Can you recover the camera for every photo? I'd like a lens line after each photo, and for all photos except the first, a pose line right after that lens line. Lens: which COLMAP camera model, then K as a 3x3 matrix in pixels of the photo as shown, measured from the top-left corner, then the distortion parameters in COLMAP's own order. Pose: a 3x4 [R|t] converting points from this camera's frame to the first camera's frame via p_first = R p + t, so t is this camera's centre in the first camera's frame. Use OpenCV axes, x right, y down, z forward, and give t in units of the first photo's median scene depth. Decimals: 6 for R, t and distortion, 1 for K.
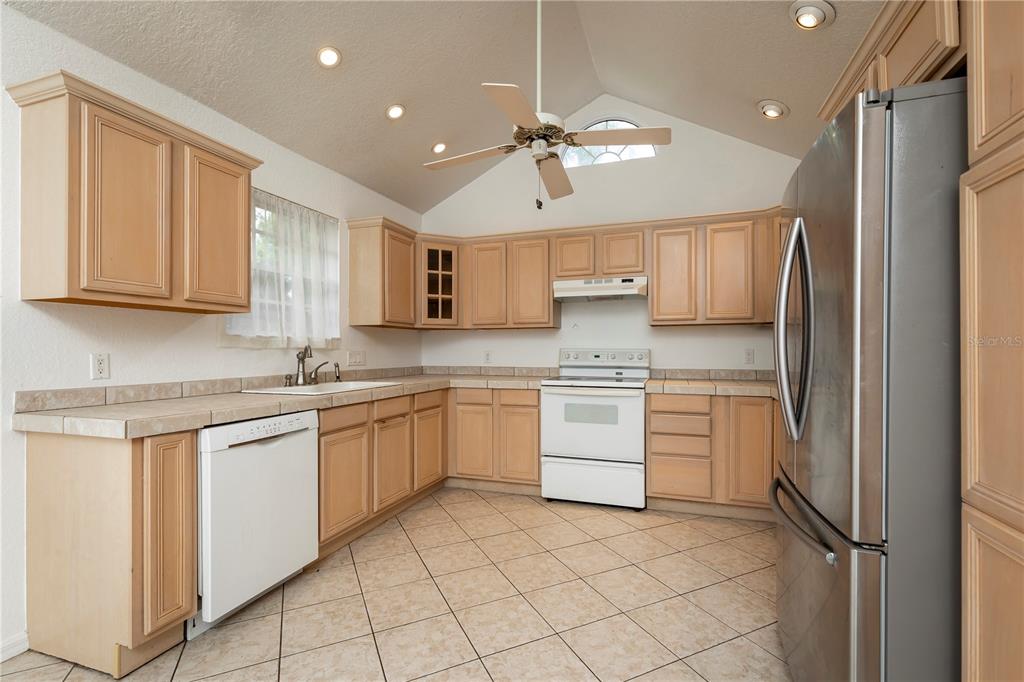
lens RADIAL K [[452.1, 0, 478.7], [0, 452.1, 346.9], [0, 0, 1]] dist [-0.000961, -0.000468]
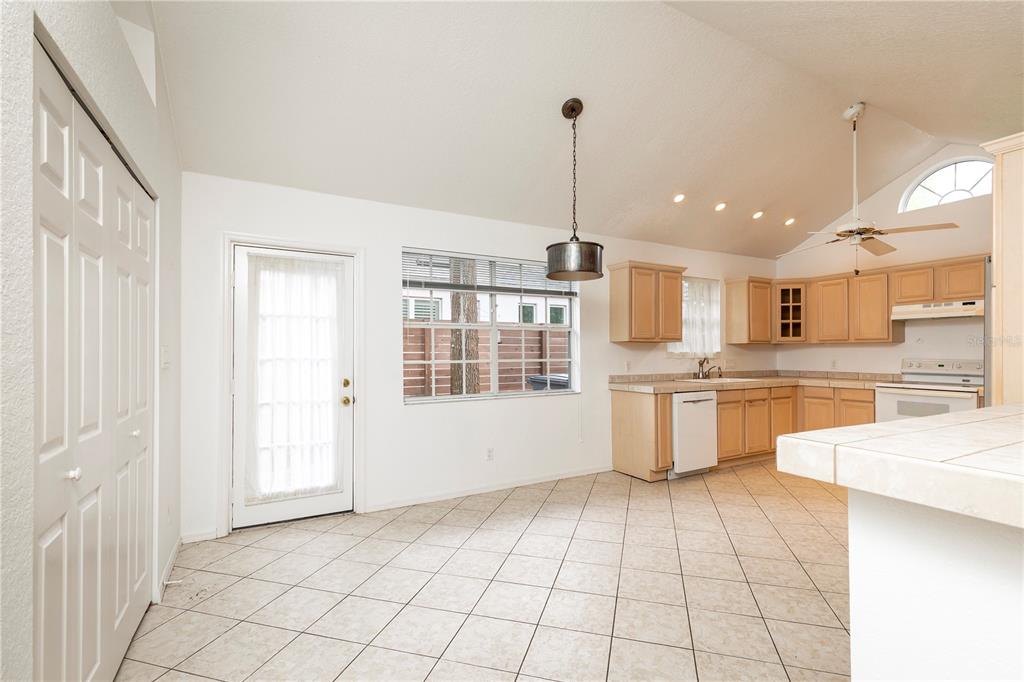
lens RADIAL K [[472.3, 0, 516.0], [0, 472.3, 346.3], [0, 0, 1]] dist [-0.000884, -0.000344]
pose [[0.807334, -0.004166, -0.590081, 0.101924], [0.001667, 0.999987, -0.004779, -0.030364], [0.590093, 0.002874, 0.807330, -0.782159]]
